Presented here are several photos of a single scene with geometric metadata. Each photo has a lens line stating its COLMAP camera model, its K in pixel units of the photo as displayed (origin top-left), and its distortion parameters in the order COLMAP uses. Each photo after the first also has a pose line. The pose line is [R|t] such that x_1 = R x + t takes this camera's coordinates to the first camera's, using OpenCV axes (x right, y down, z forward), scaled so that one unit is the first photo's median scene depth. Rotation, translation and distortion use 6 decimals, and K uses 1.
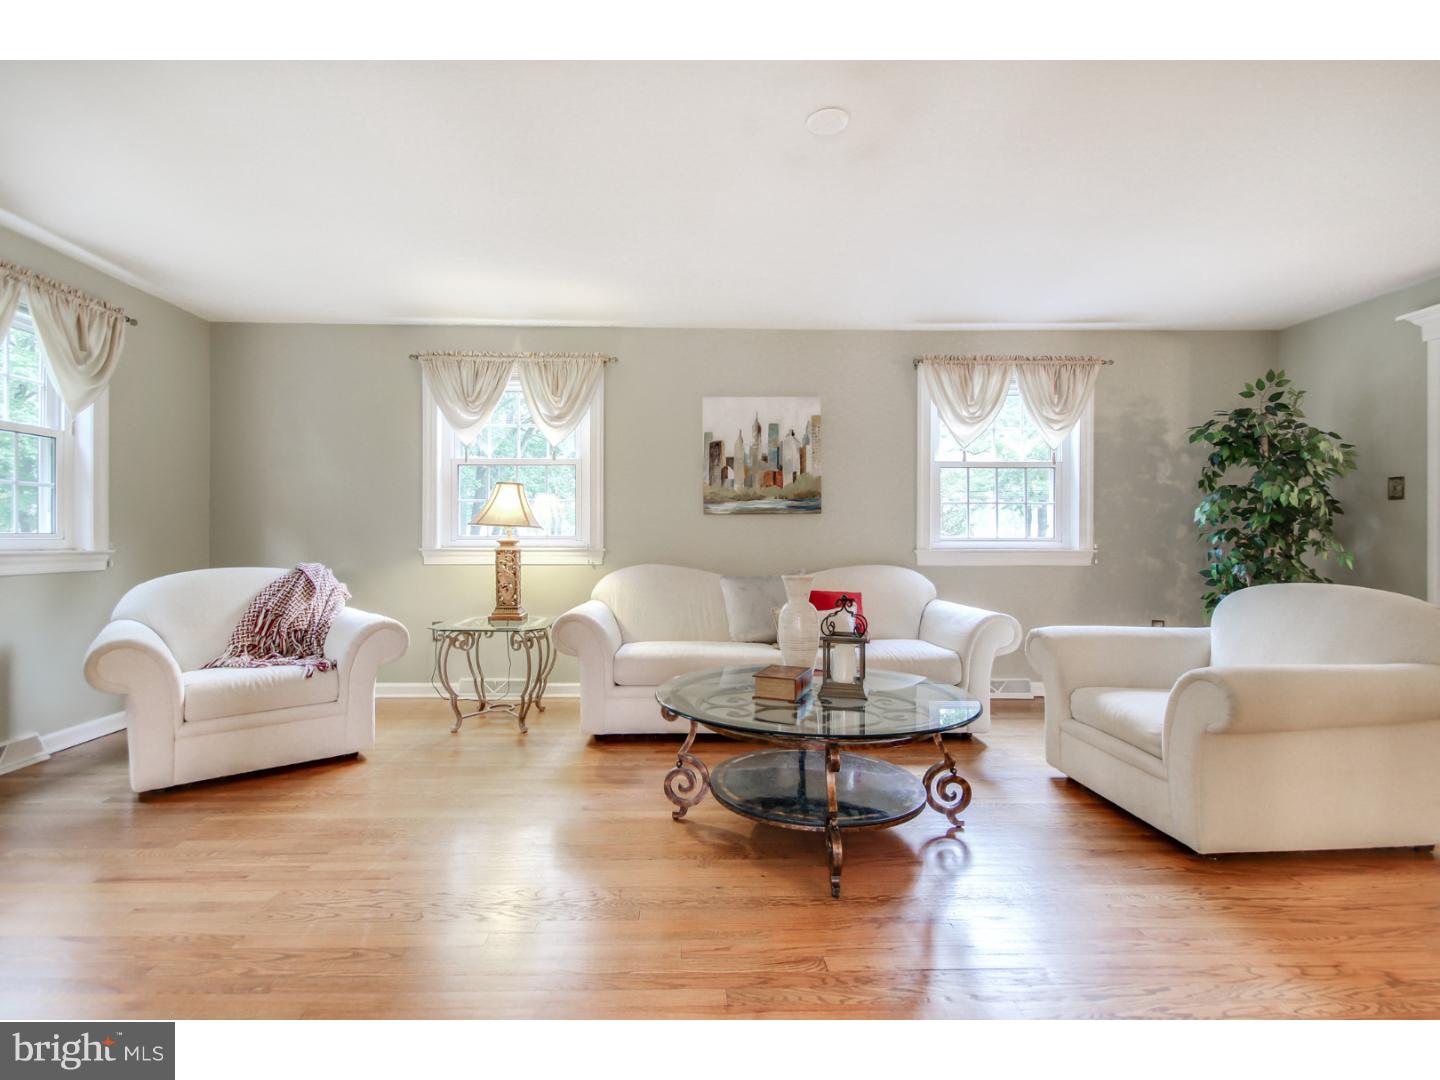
lens RADIAL K [[706.0, 0, 715.0], [0, 706.0, 540.5], [0, 0, 1]] dist [-0.001975, -0.000199]
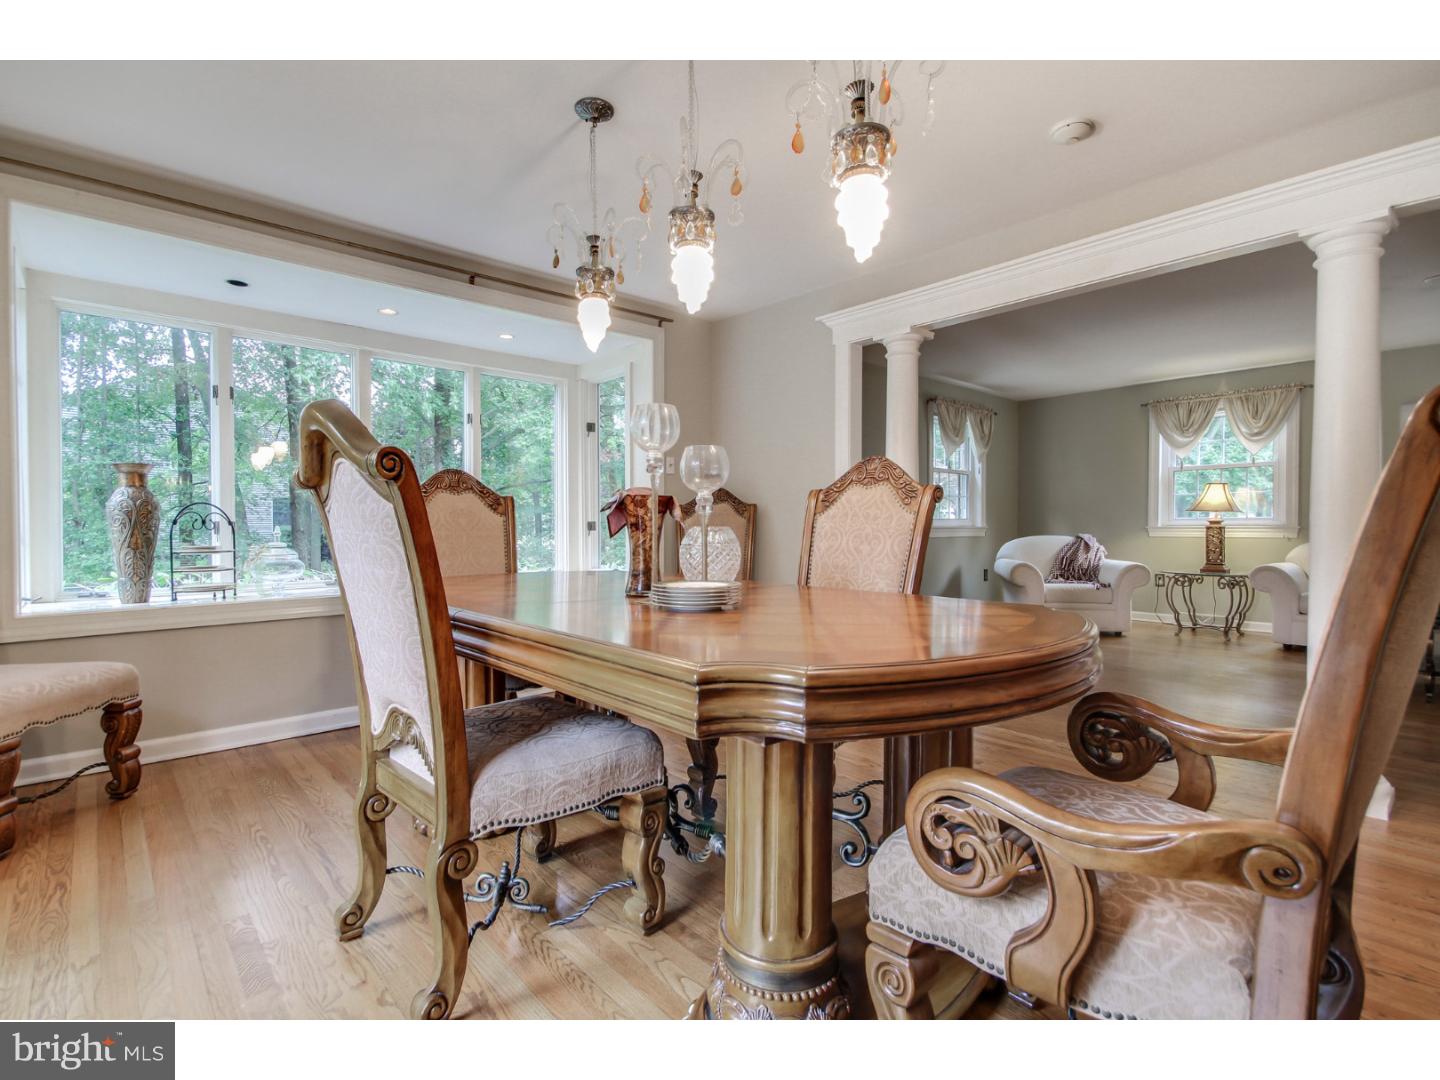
lens RADIAL K [[706.0, 0, 686.1], [0, 706.0, 534.6], [0, 0, 1]] dist [-0.001975, -0.000199]
pose [[0.611735, 0.007984, -0.791022, 0.219016], [0.002800, 0.999921, 0.012257, 0.008405], [0.791058, -0.009713, 0.611665, -0.860644]]
